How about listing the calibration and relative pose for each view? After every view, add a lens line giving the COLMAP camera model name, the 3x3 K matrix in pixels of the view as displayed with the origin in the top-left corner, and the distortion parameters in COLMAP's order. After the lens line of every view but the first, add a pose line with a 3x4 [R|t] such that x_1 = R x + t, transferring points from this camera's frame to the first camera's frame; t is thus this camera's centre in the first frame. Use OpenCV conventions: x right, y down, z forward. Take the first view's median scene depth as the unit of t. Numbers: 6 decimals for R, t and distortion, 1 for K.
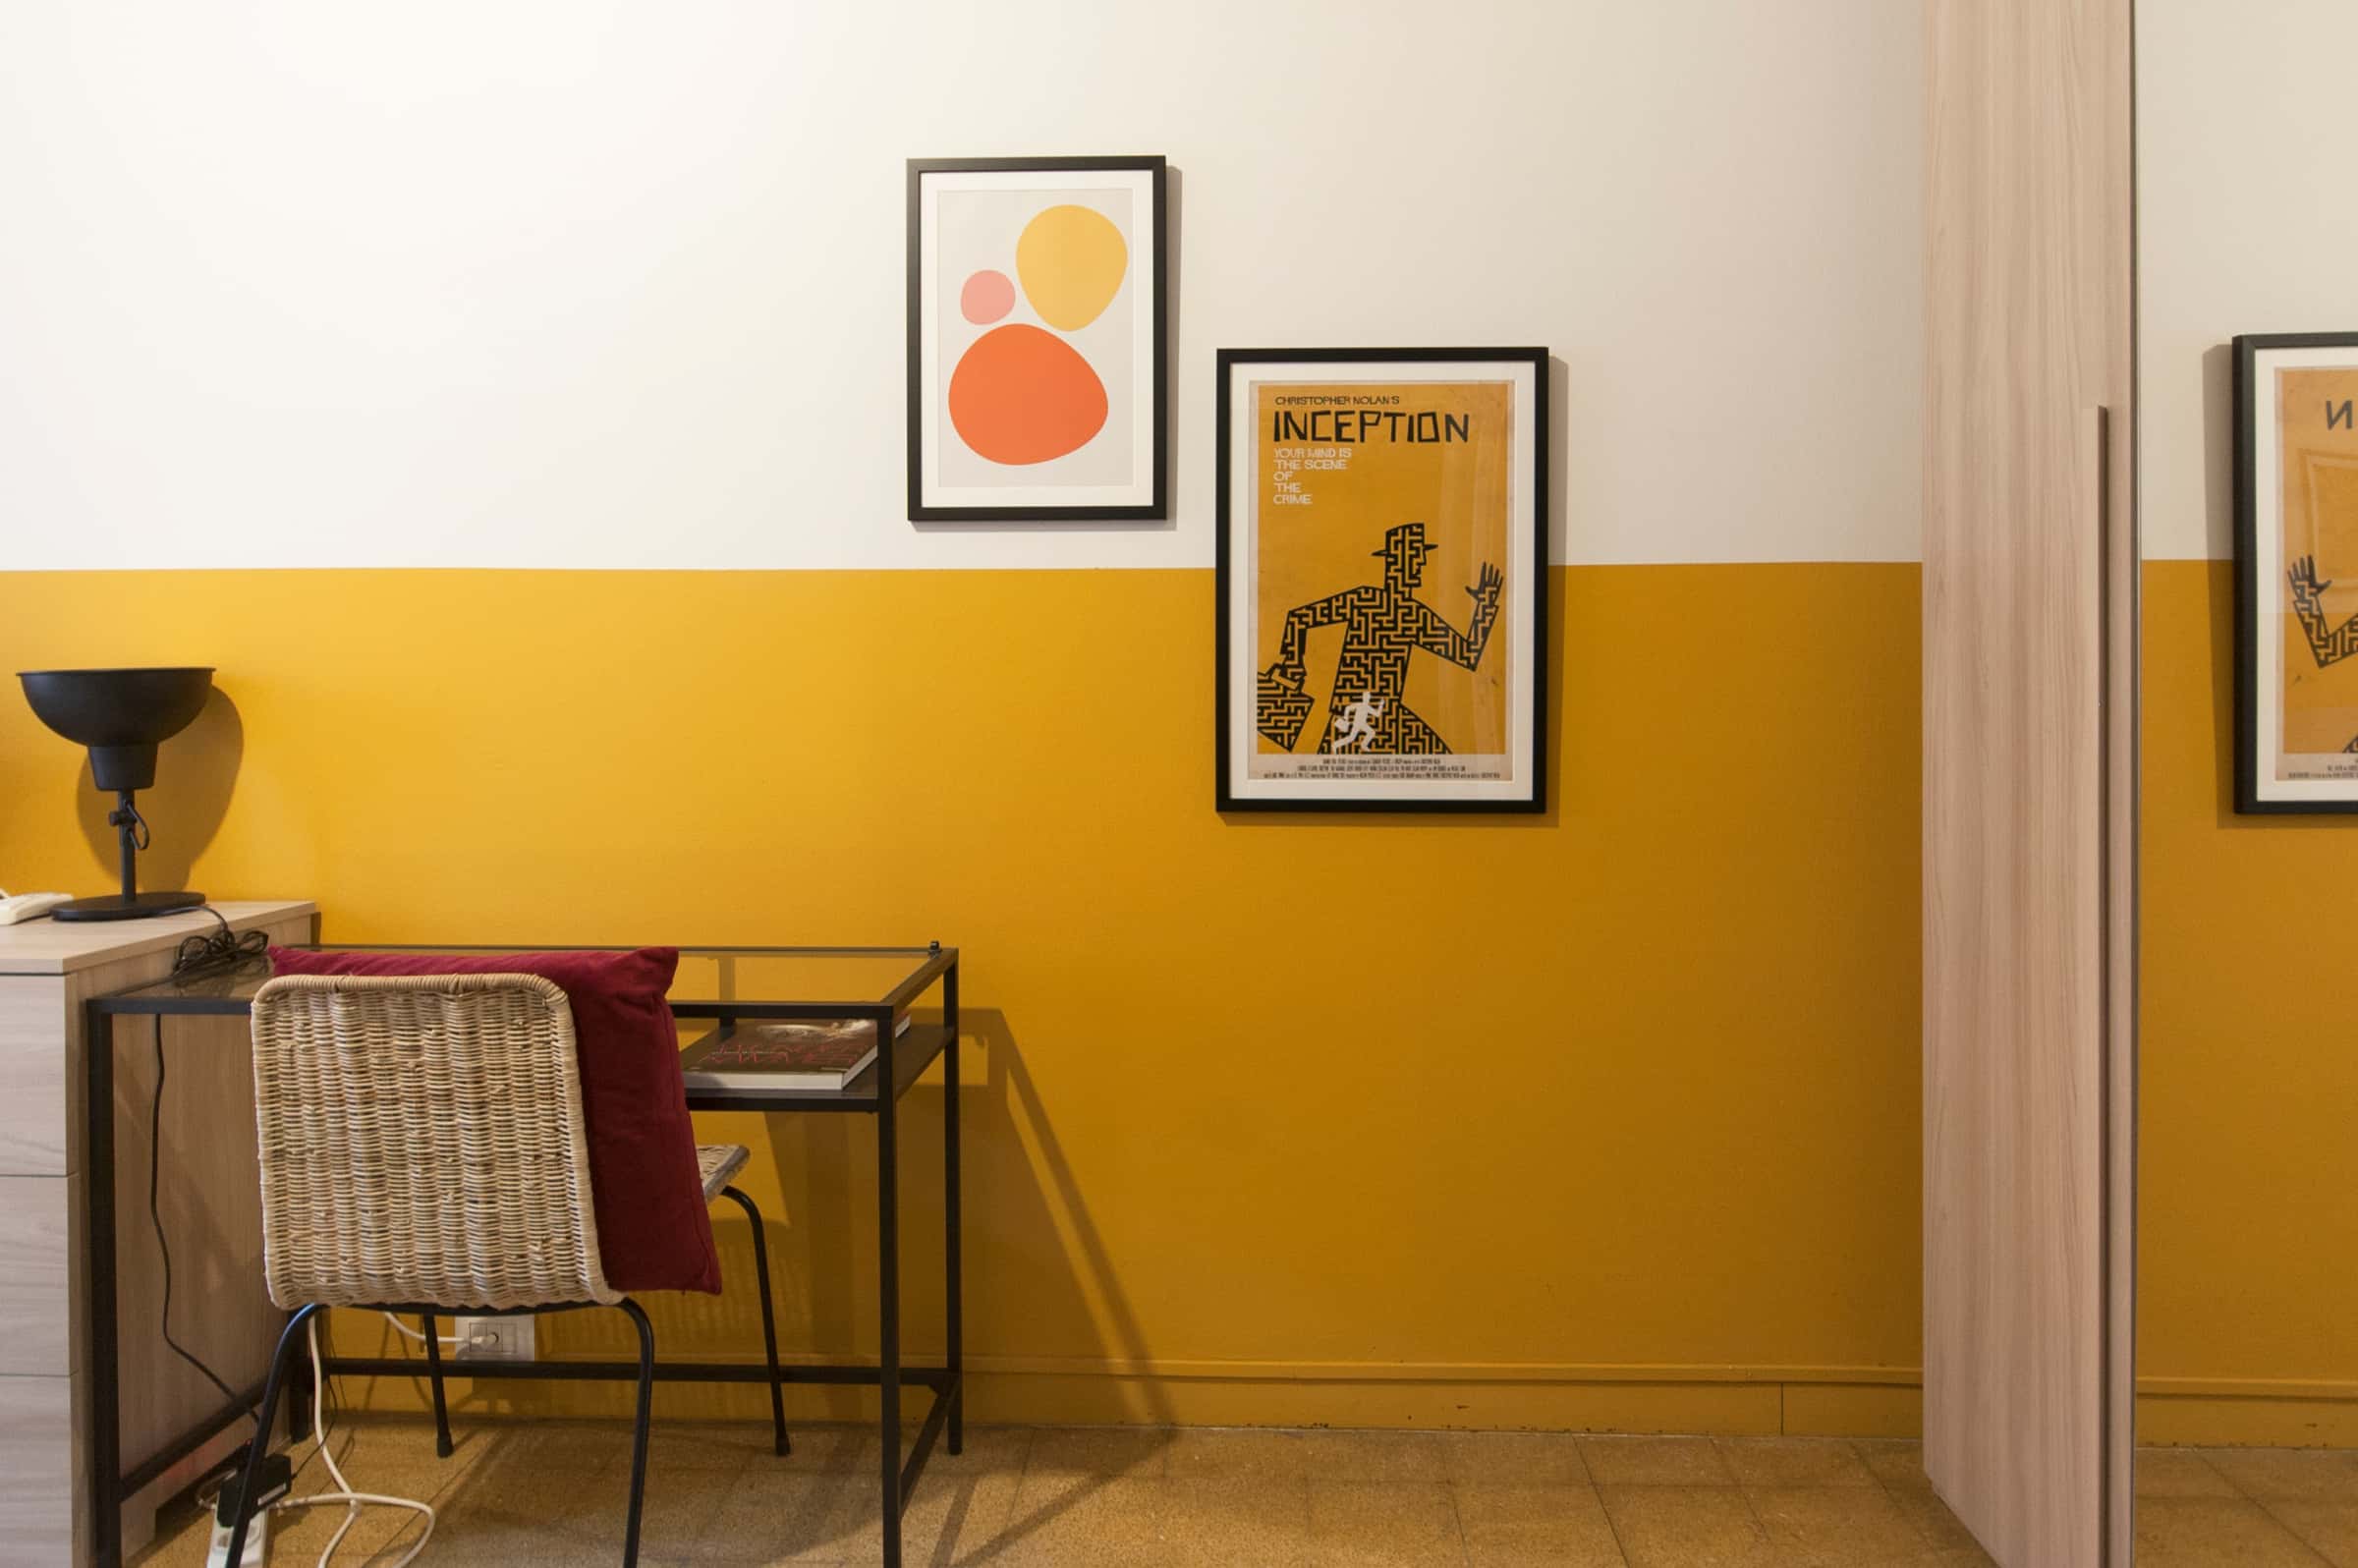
lens RADIAL K [[1385.2, 0, 1238.9], [0, 1385.2, 698.0], [0, 0, 1]] dist [-0.002980, -0.001059]
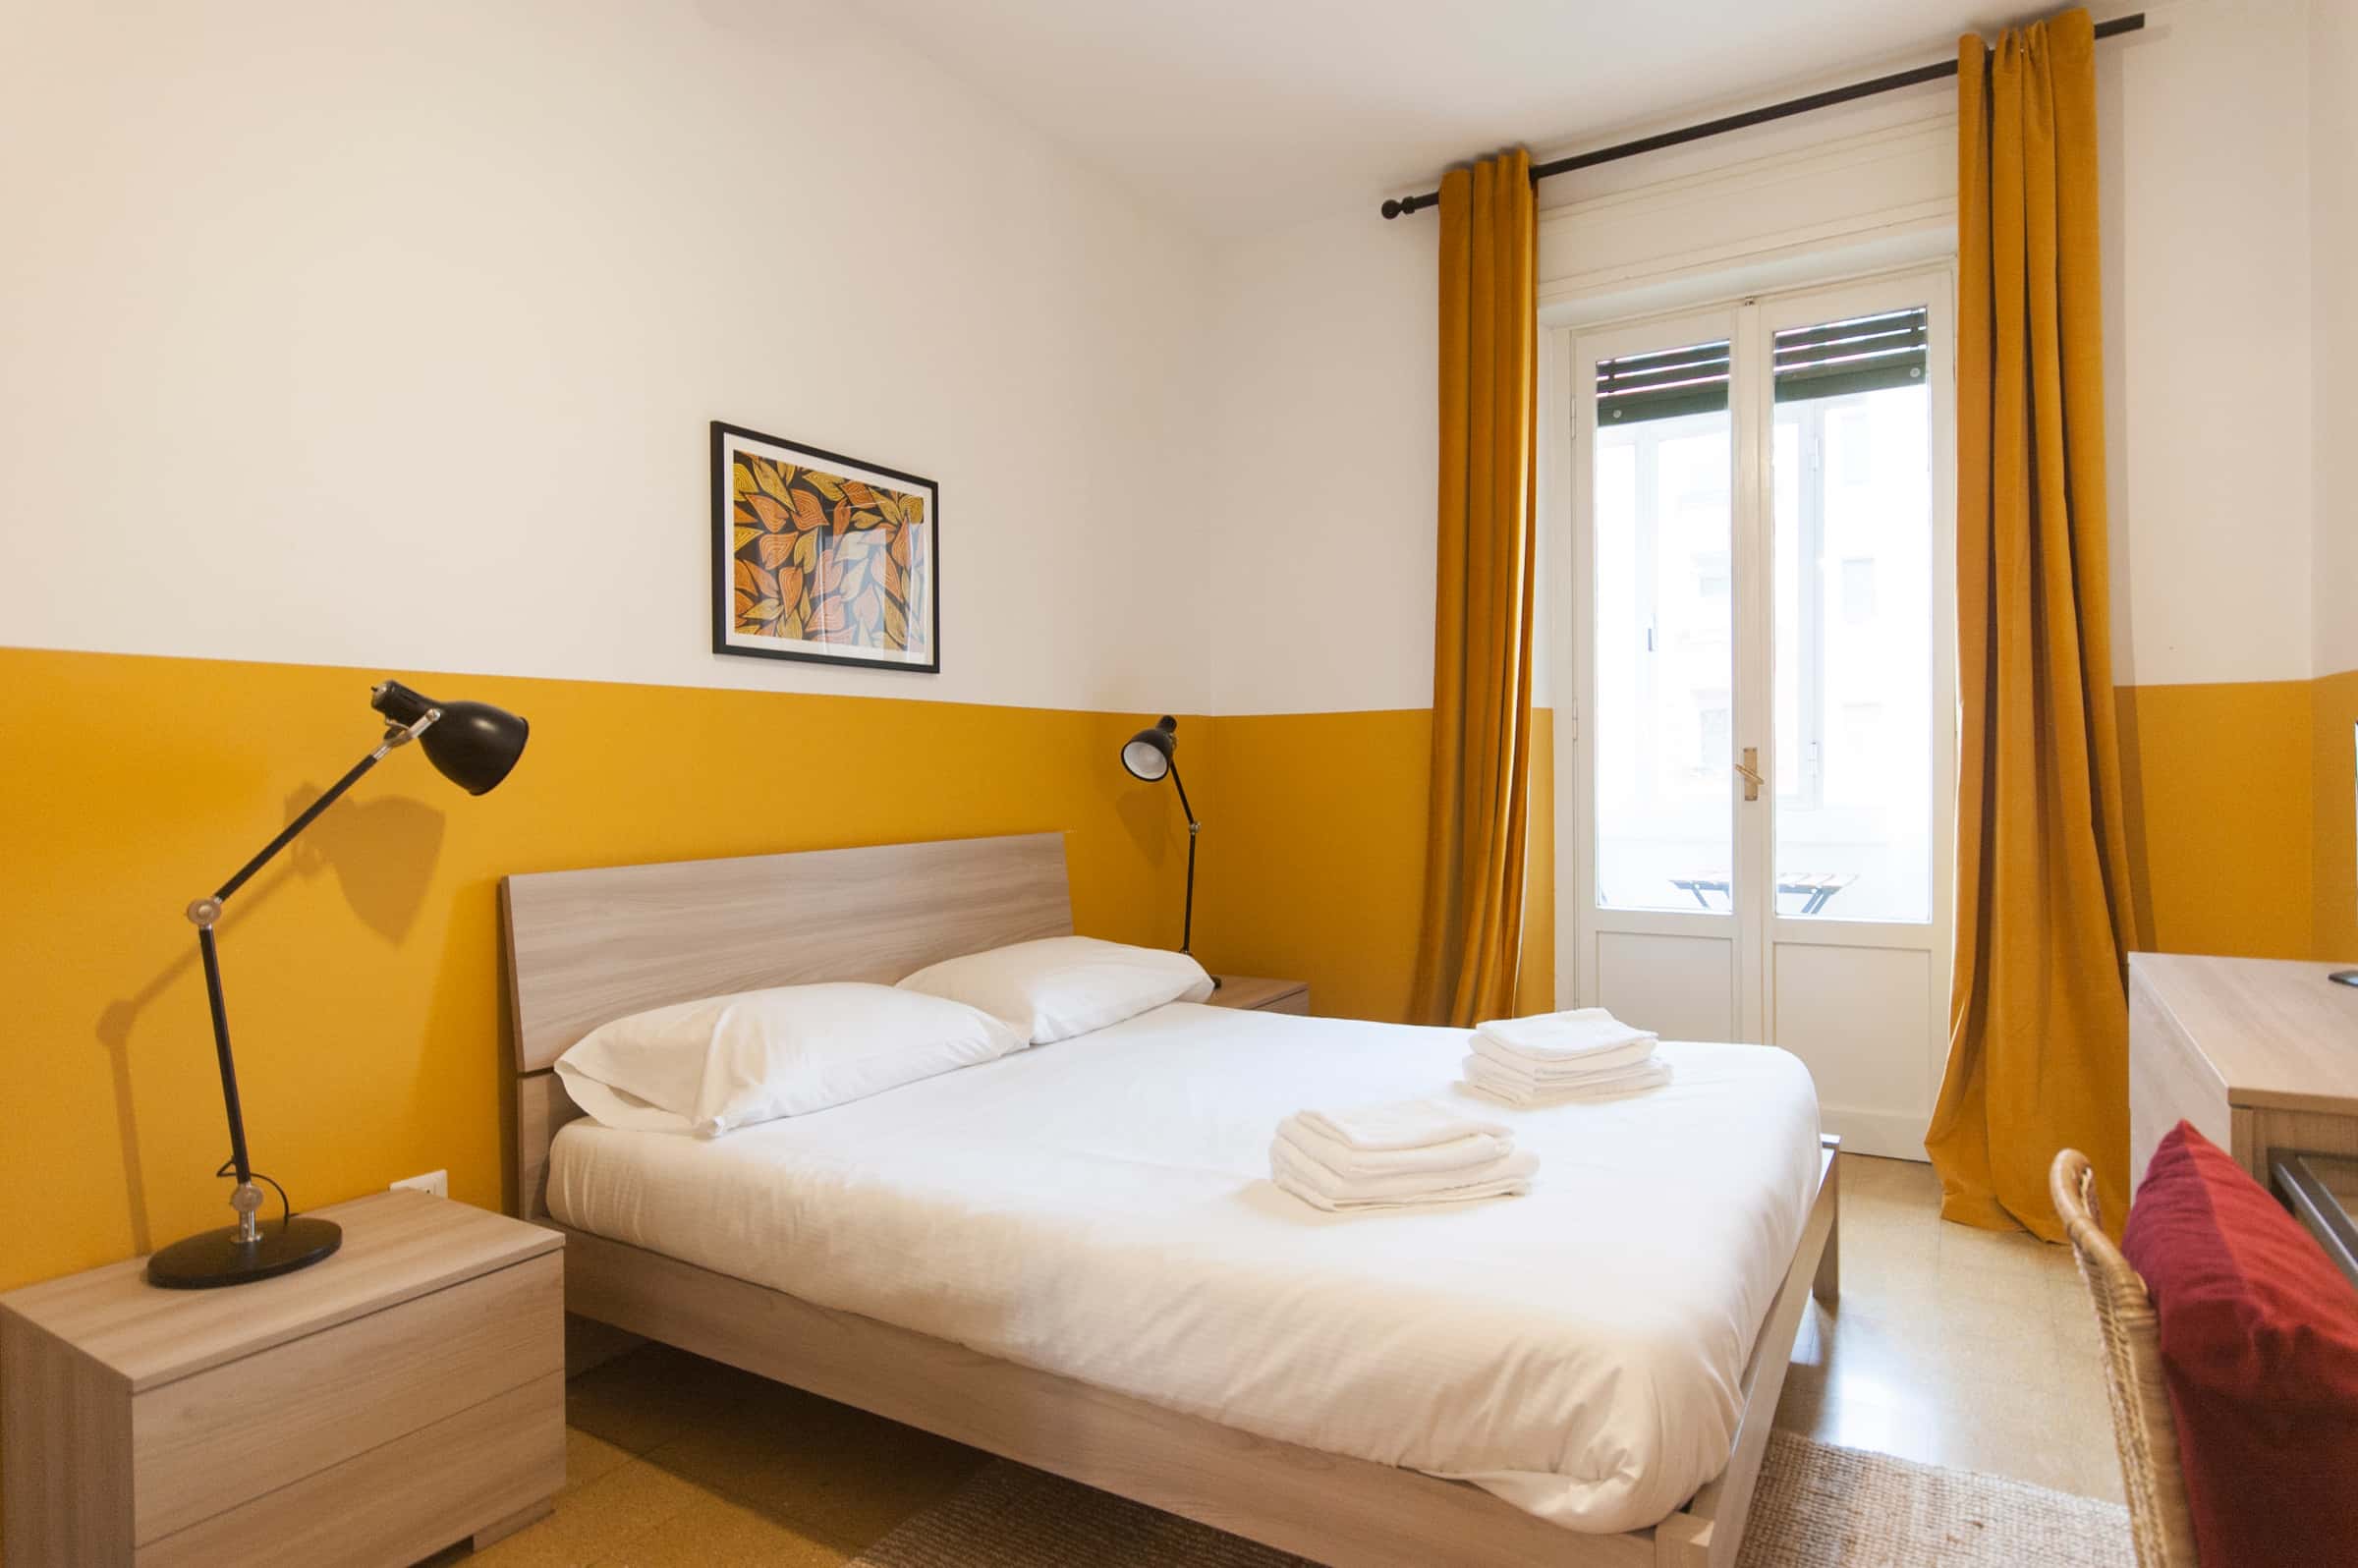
lens RADIAL K [[1295.1, 0, 1179.0], [0, 1295.1, 784.0], [0, 0, 1]] dist [0.002259, -0.000018]
pose [[-0.514685, 0.012328, -0.857291, 0.135289], [0.008166, 0.999922, 0.009477, -0.003413], [0.857340, -0.002123, -0.514746, 0.882265]]
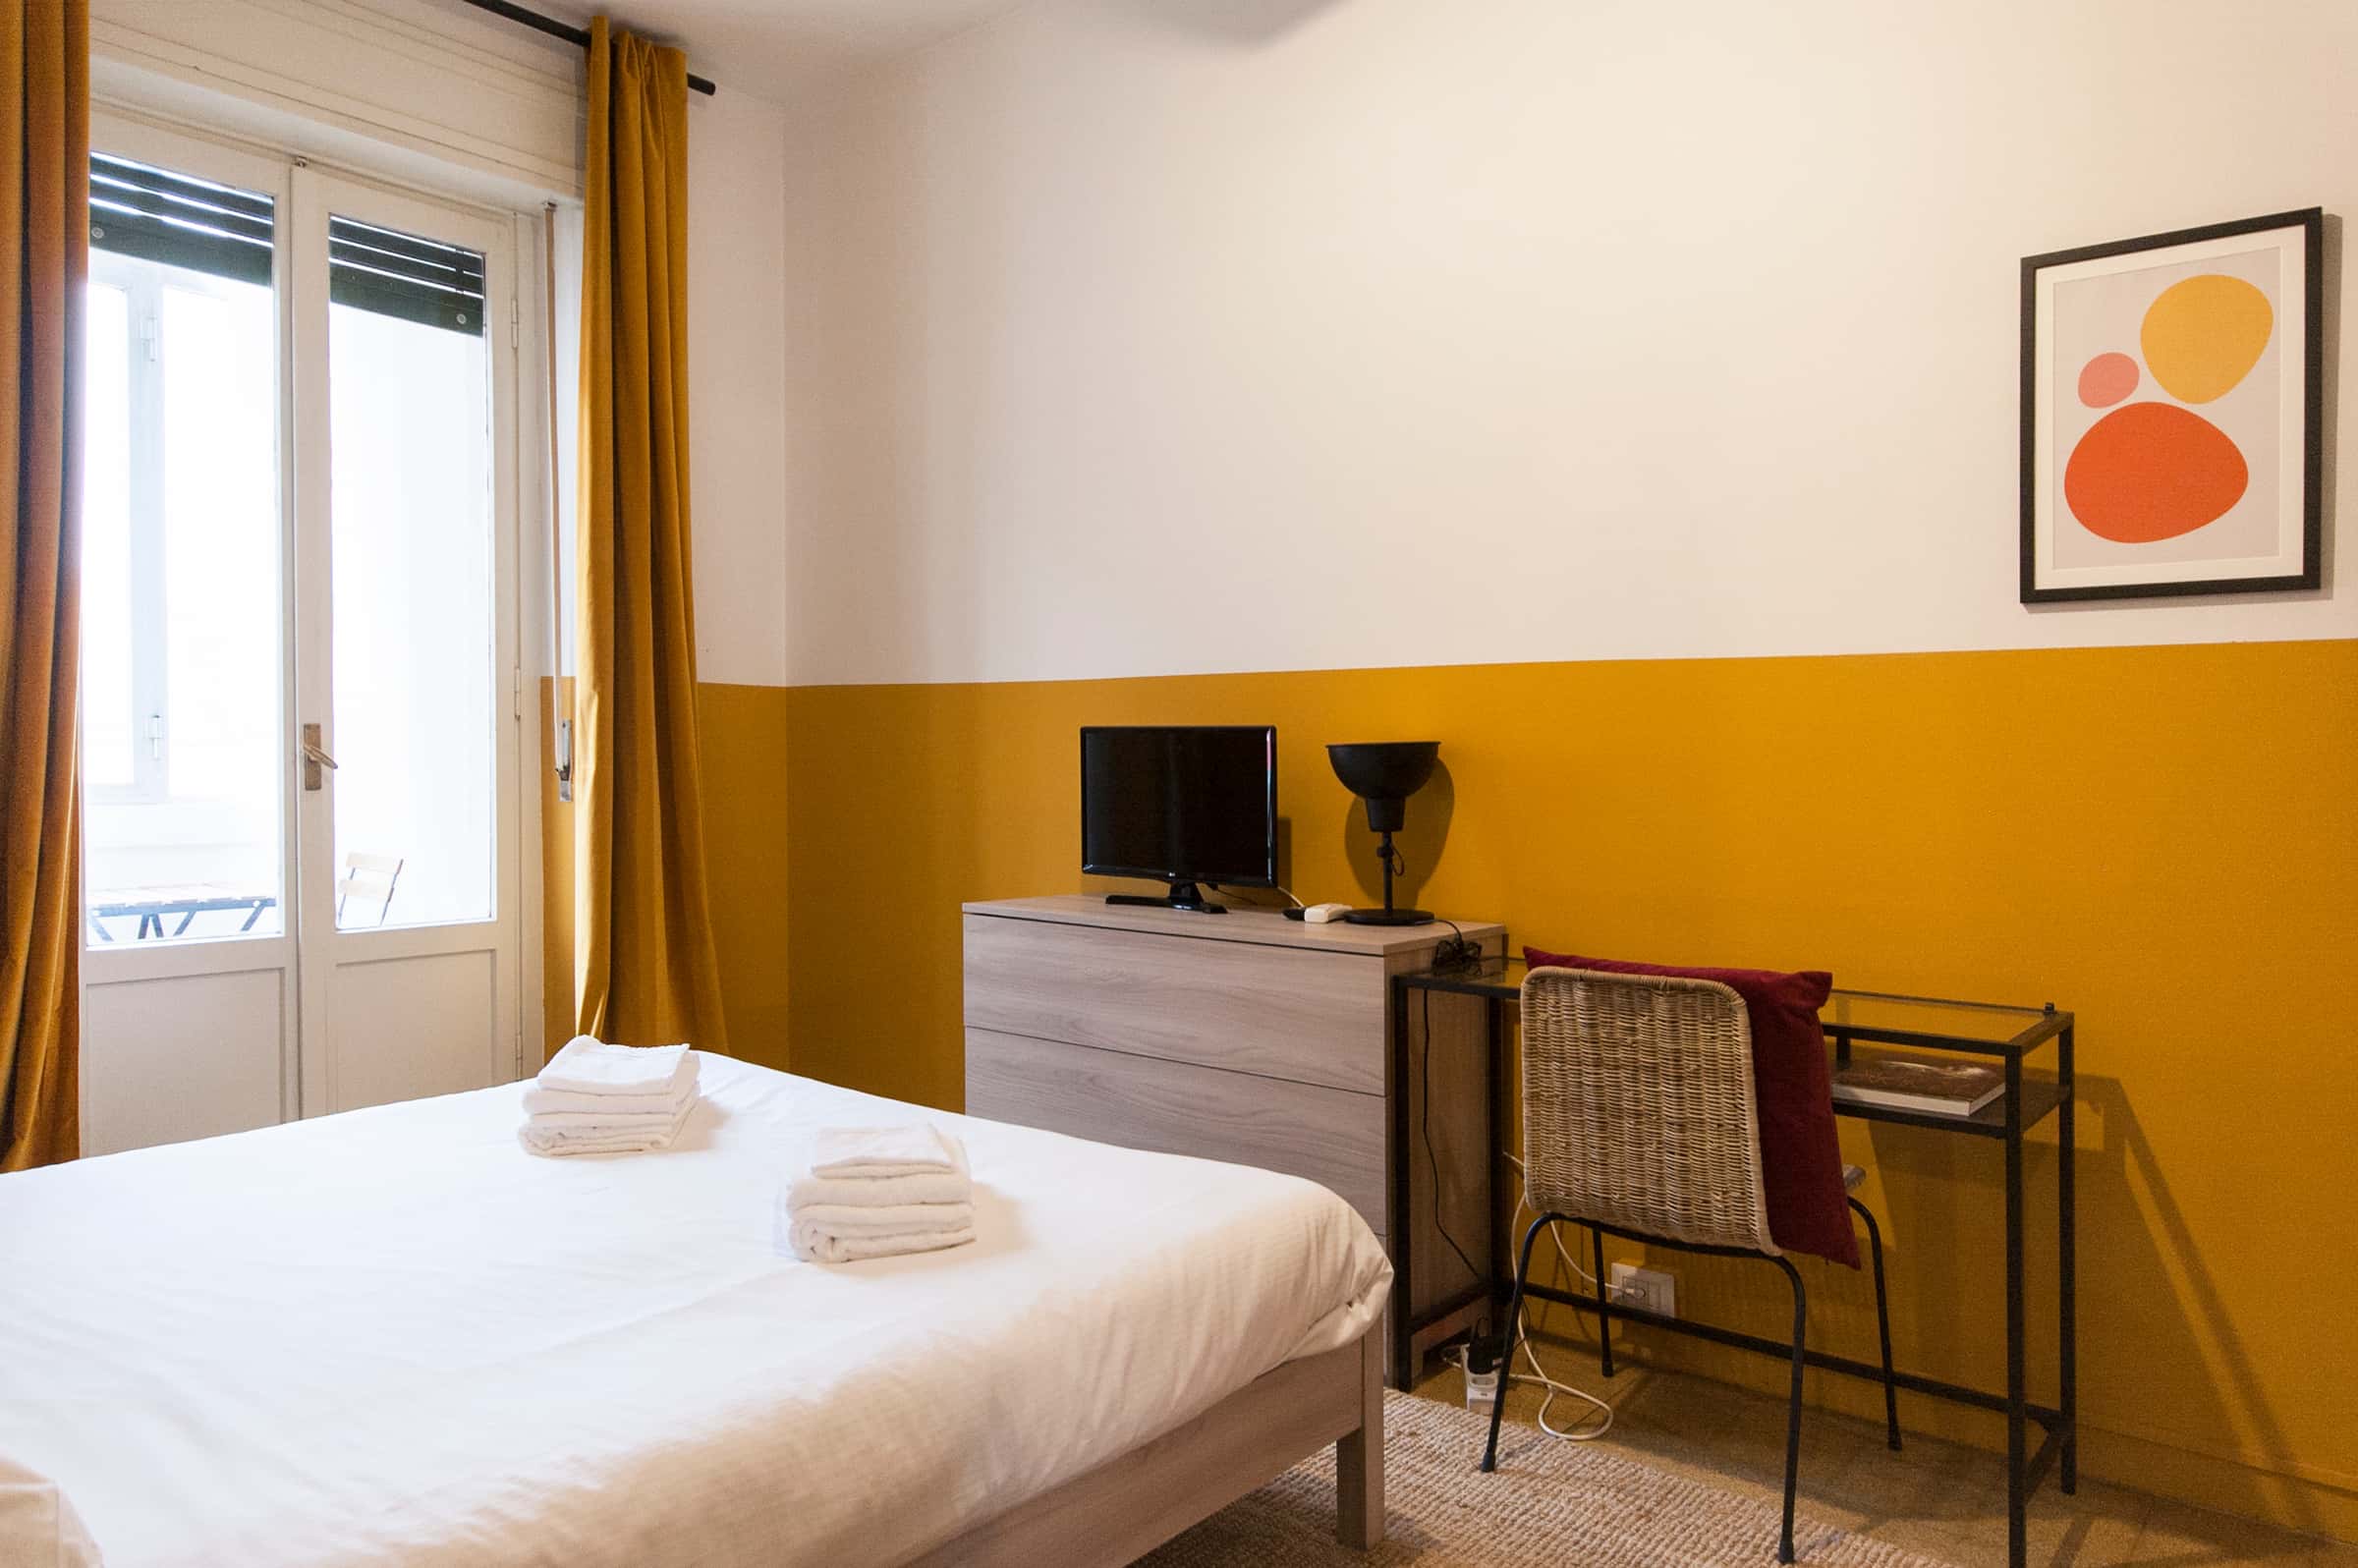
lens RADIAL K [[1620.6, 0, 1183.6], [0, 1620.6, 749.2], [0, 0, 1]] dist [0.003122, -0.004920]
pose [[0.788843, 0.004801, -0.614576, 0.022209], [-0.012037, 0.999898, -0.007639, -0.000112], [0.614477, 0.013424, 0.788821, -0.473987]]
